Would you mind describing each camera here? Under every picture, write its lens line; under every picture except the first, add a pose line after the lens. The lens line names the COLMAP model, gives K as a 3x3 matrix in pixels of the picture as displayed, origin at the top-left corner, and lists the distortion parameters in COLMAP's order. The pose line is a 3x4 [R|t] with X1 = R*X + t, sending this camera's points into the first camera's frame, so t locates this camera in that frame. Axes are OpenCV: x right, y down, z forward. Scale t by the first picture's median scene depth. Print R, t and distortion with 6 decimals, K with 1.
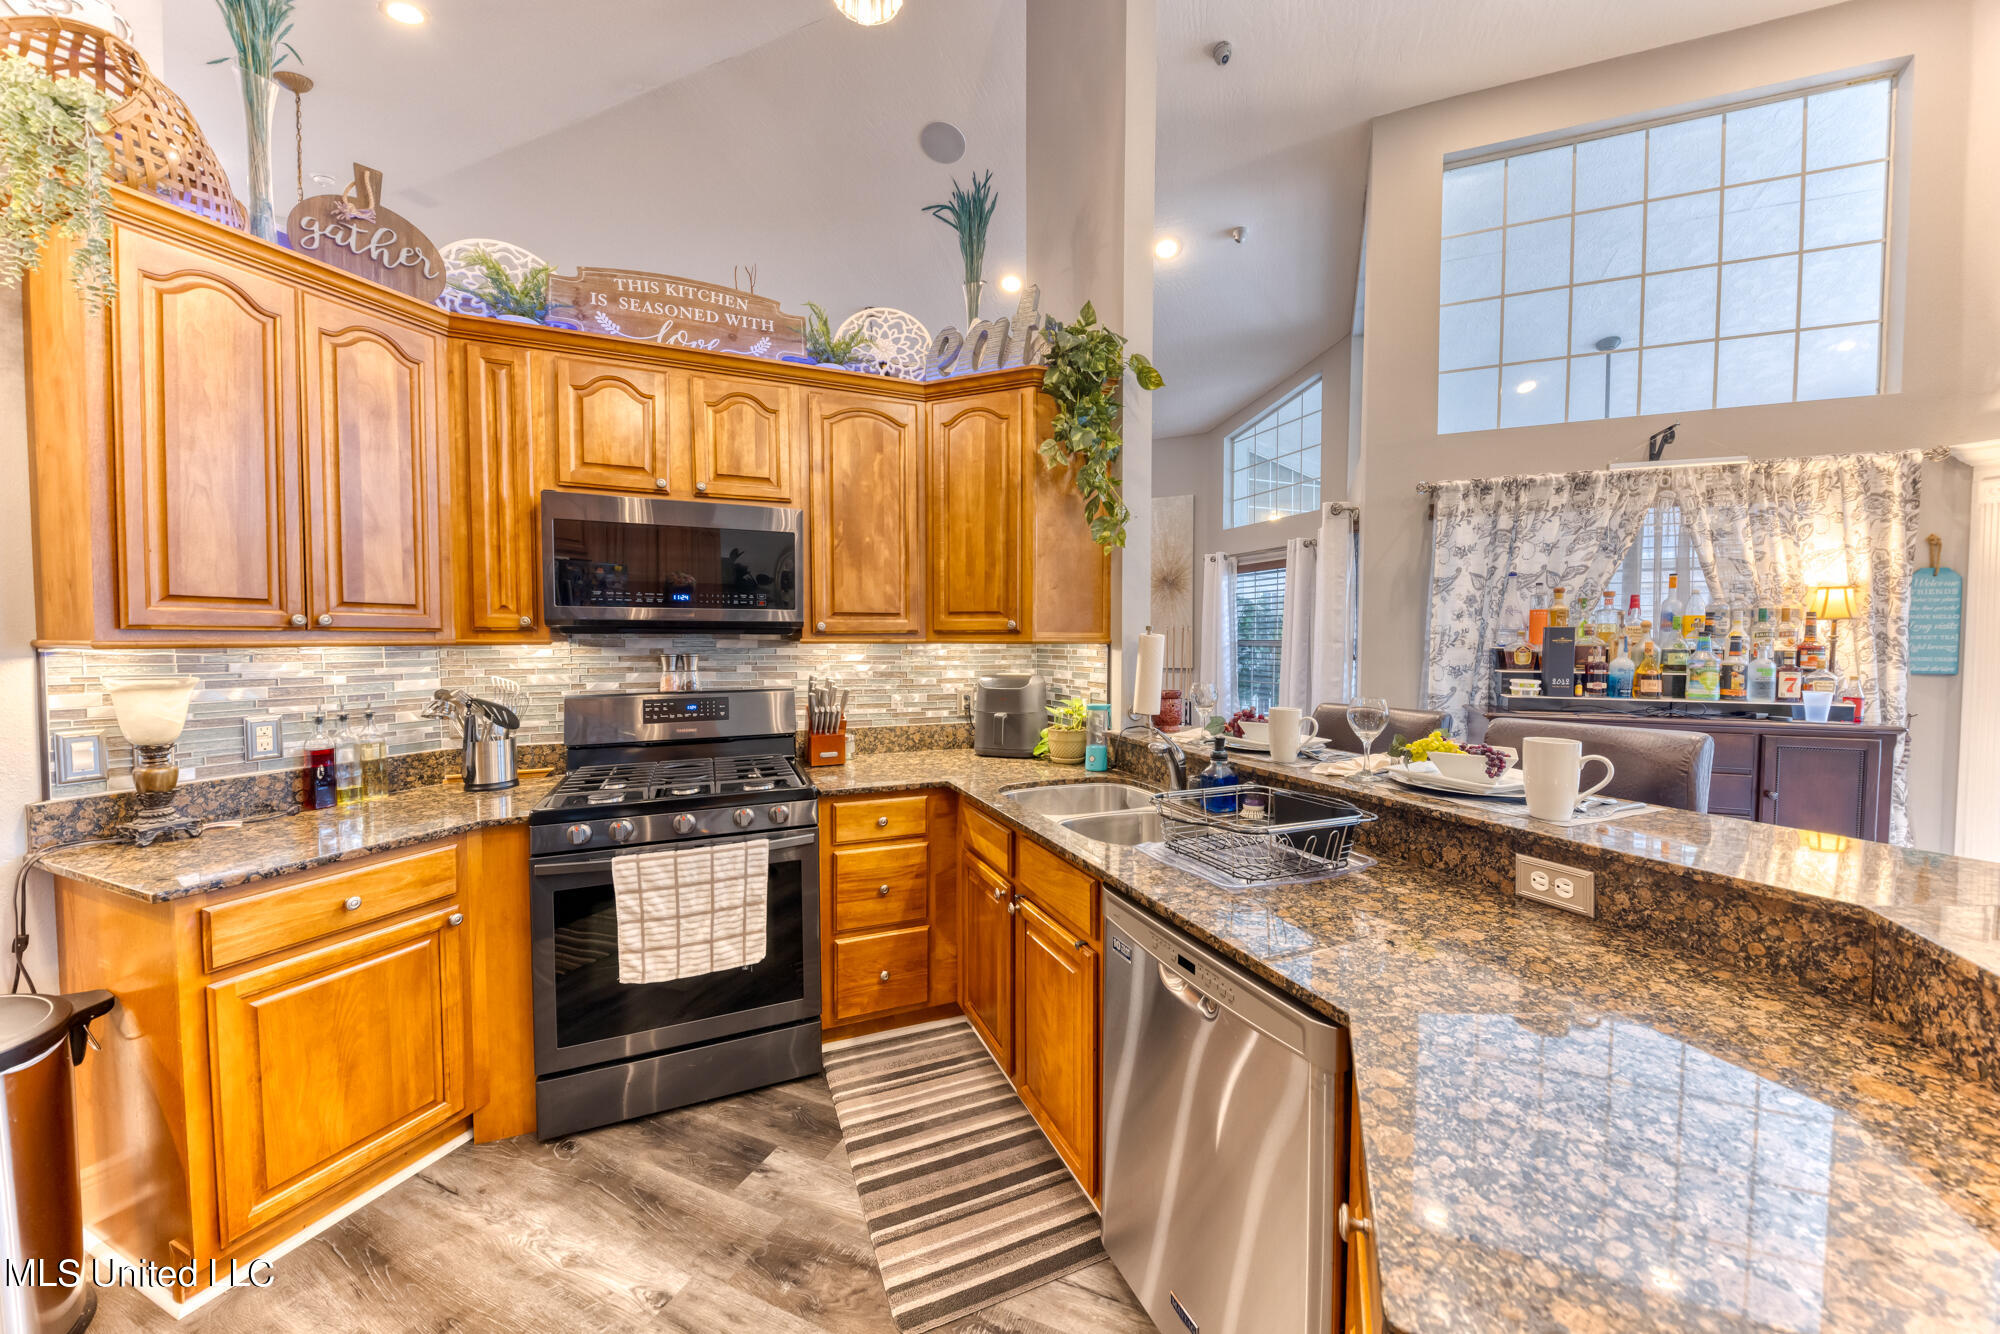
lens RADIAL K [[690.3, 0, 987.7], [0, 690.3, 663.1], [0, 0, 1]] dist [0.011844, -0.007188]
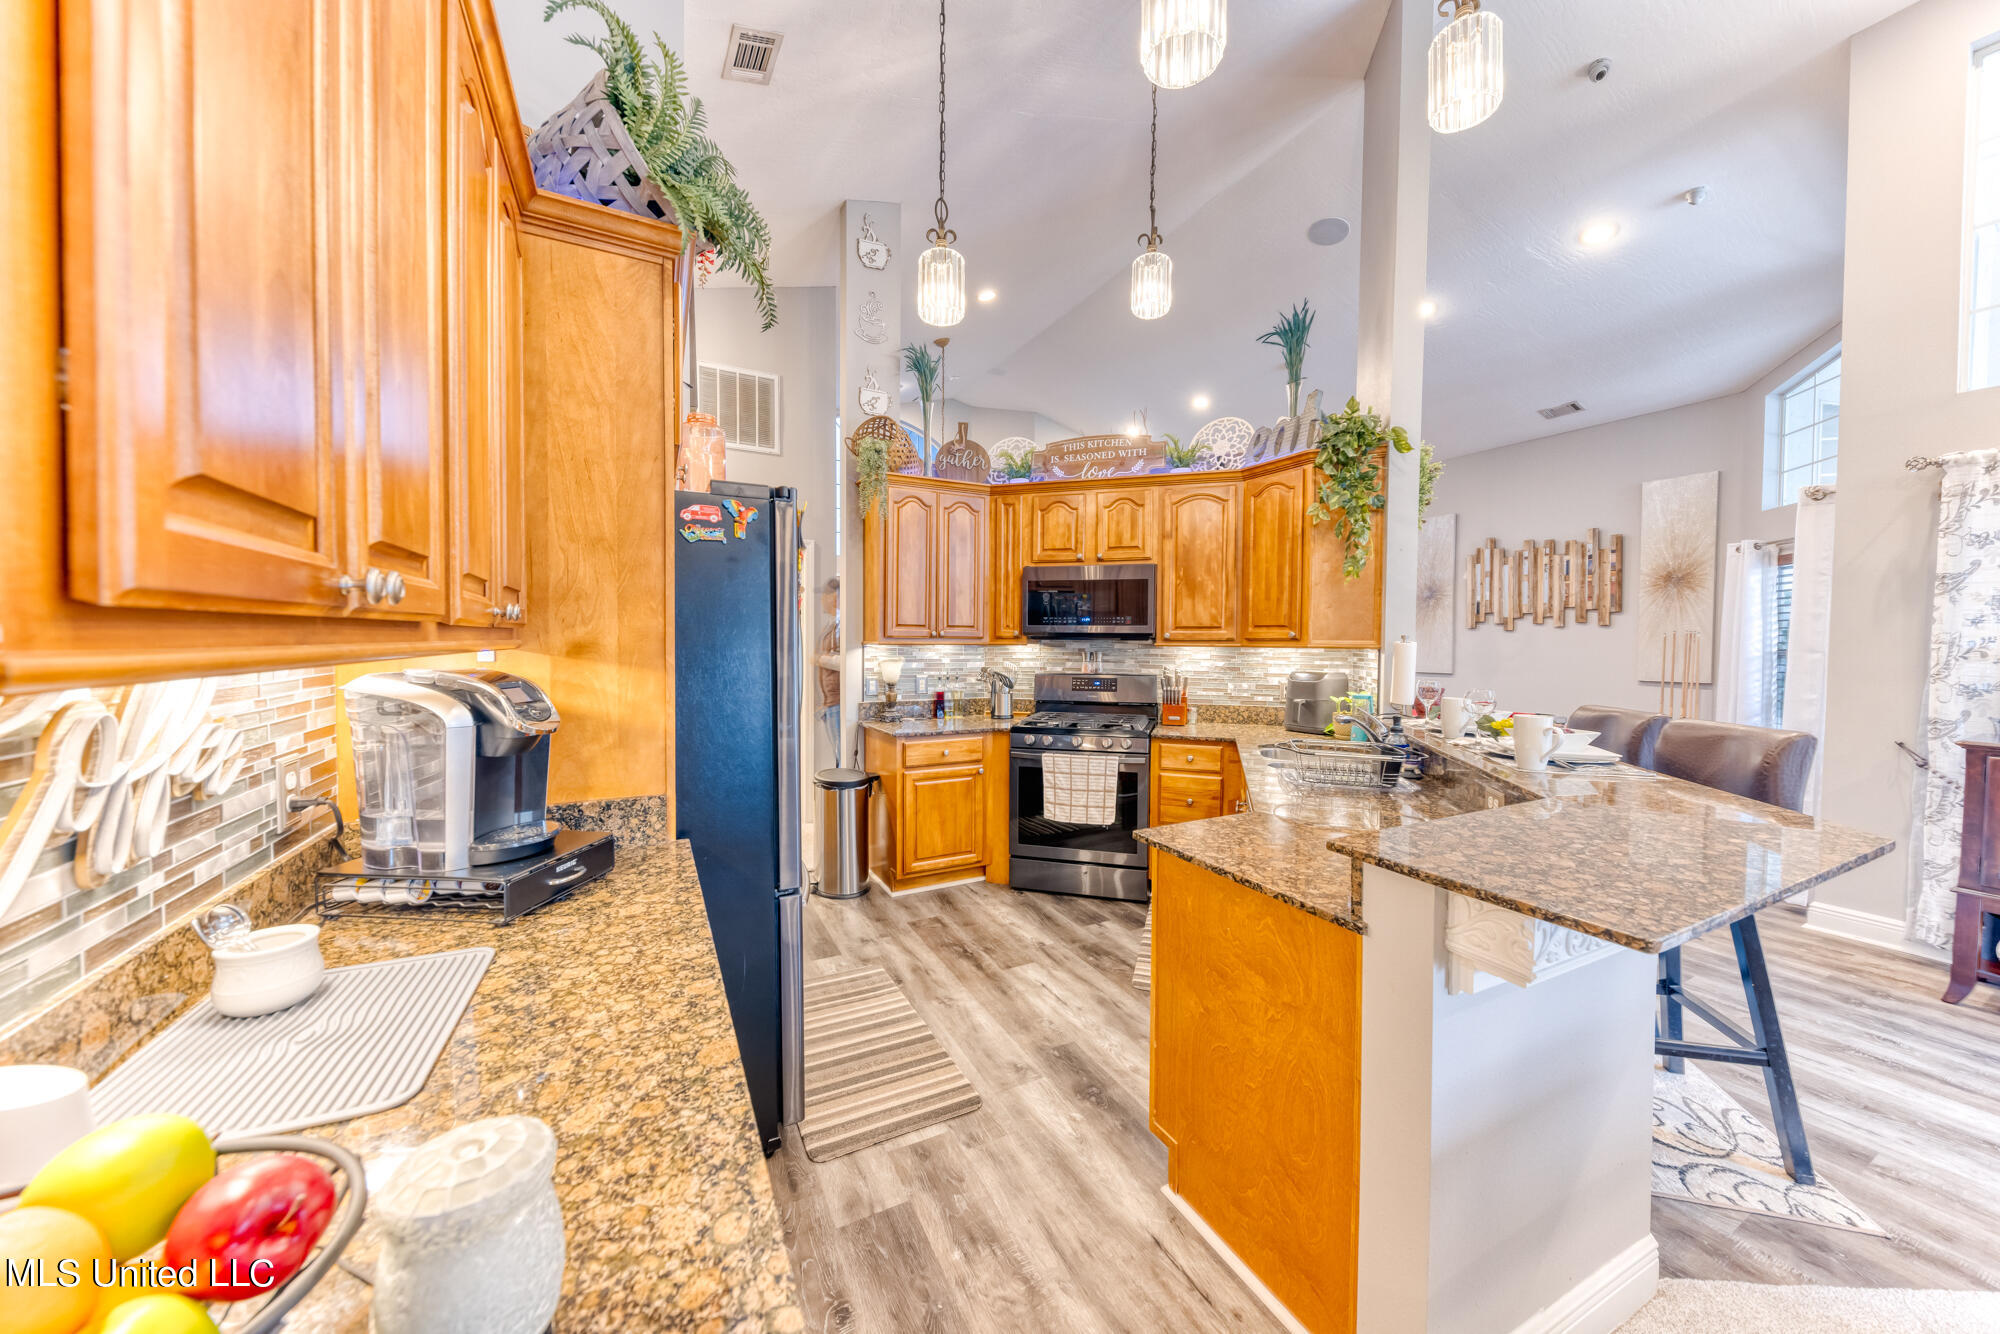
lens RADIAL K [[694.4, 0, 995.4], [0, 694.4, 663.6], [0, 0, 1]] dist [0.005727, -0.000045]
pose [[0.763805, 0.026871, -0.644888, 0.529693], [-0.030206, 0.999526, 0.005872, 0.014695], [0.644740, 0.014994, 0.764255, -0.512324]]
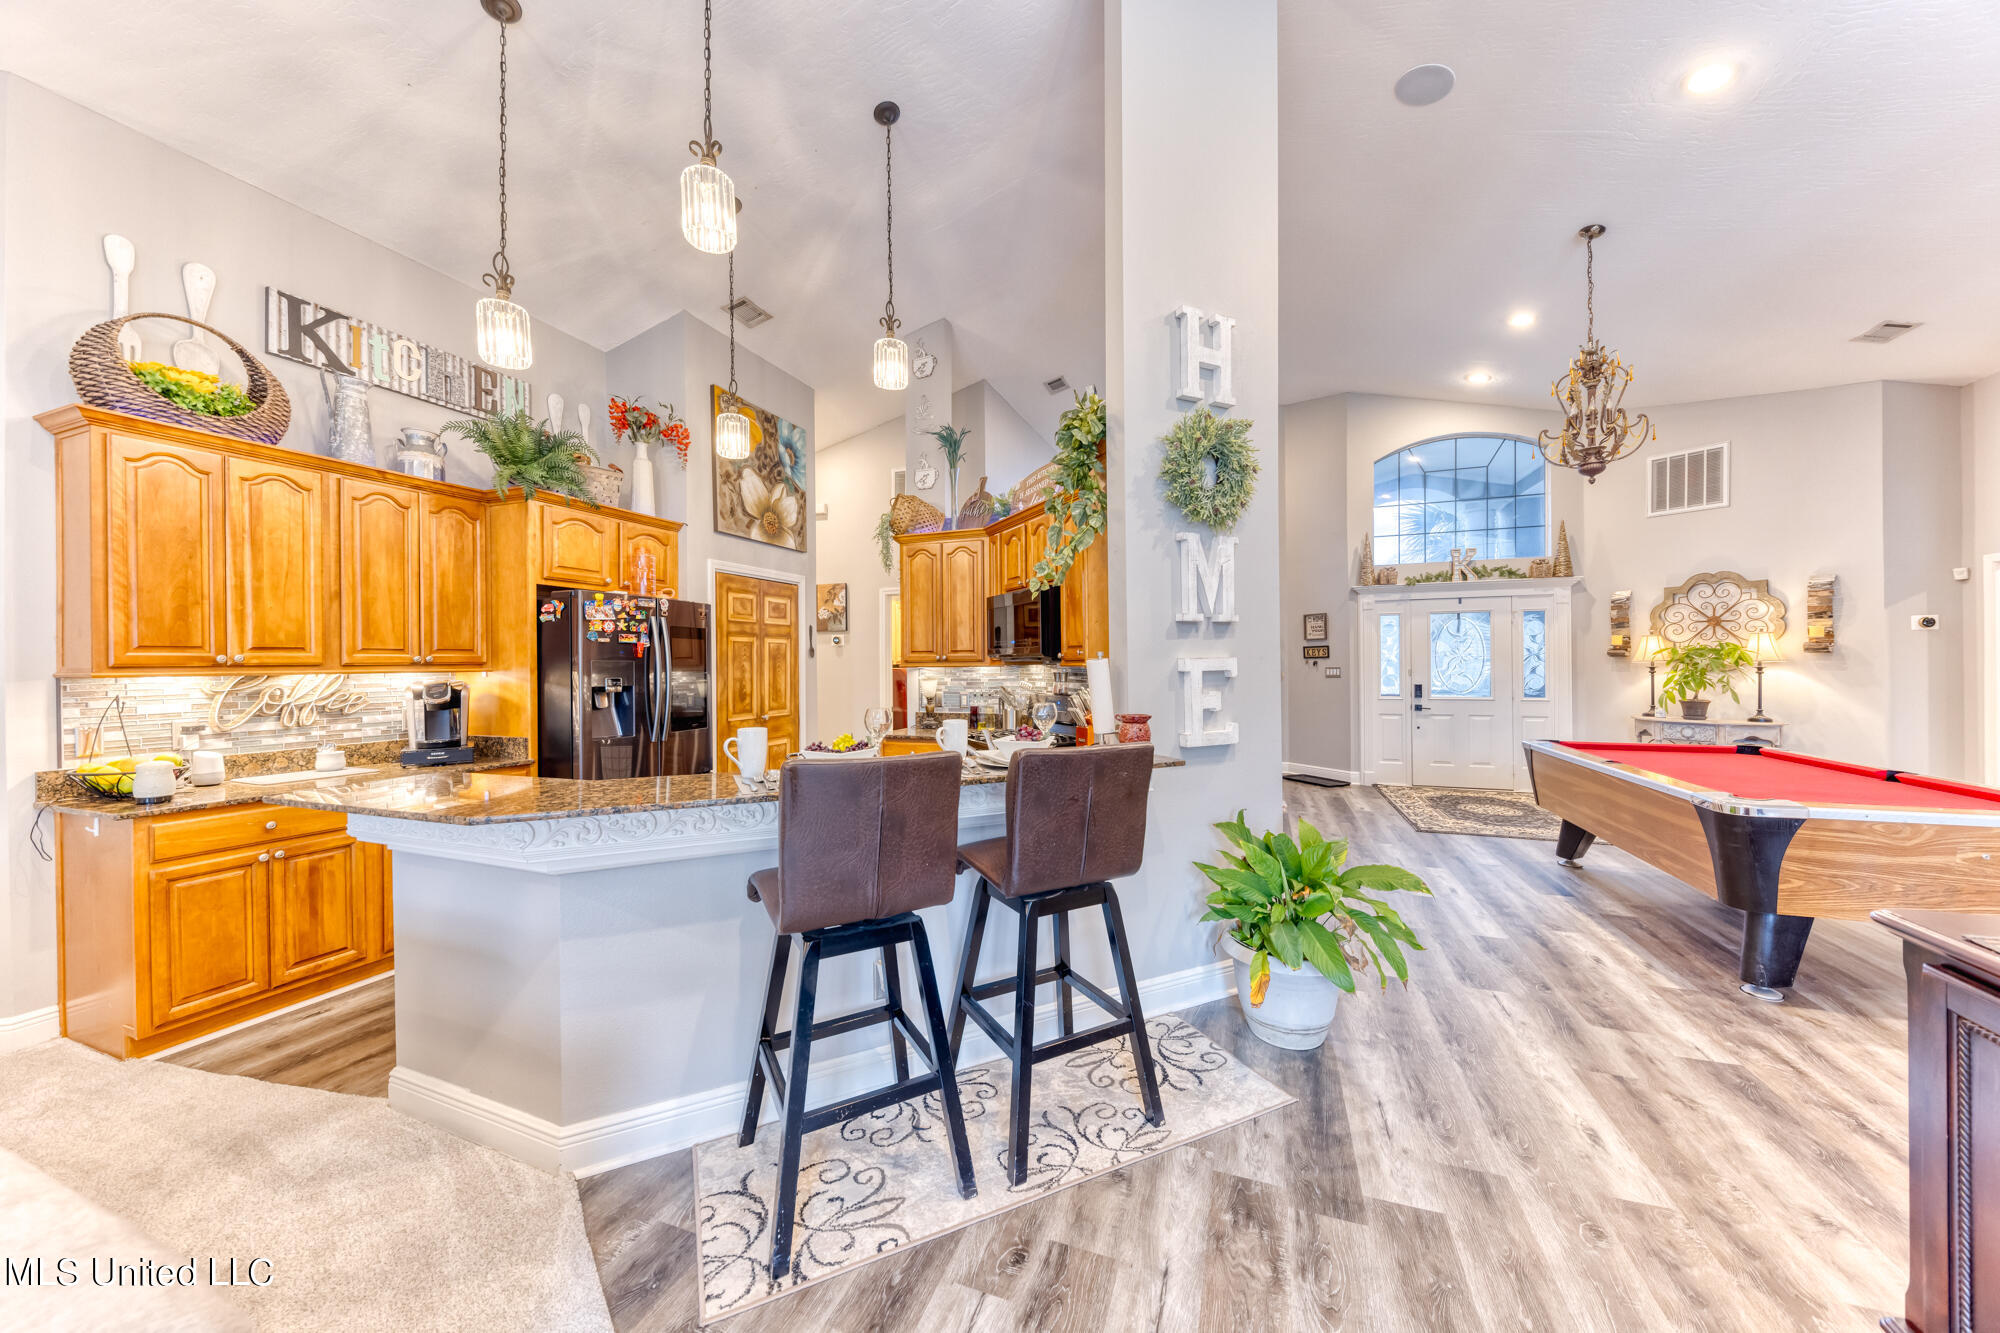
lens RADIAL K [[694.4, 0, 995.4], [0, 694.4, 663.1], [0, 0, 1]] dist [0.005727, -0.000045]
pose [[0.006694, 0.002801, -0.999974, 1.461054], [-0.030808, 0.999522, 0.002594, -0.043077], [0.999503, 0.030790, 0.006777, 0.933149]]
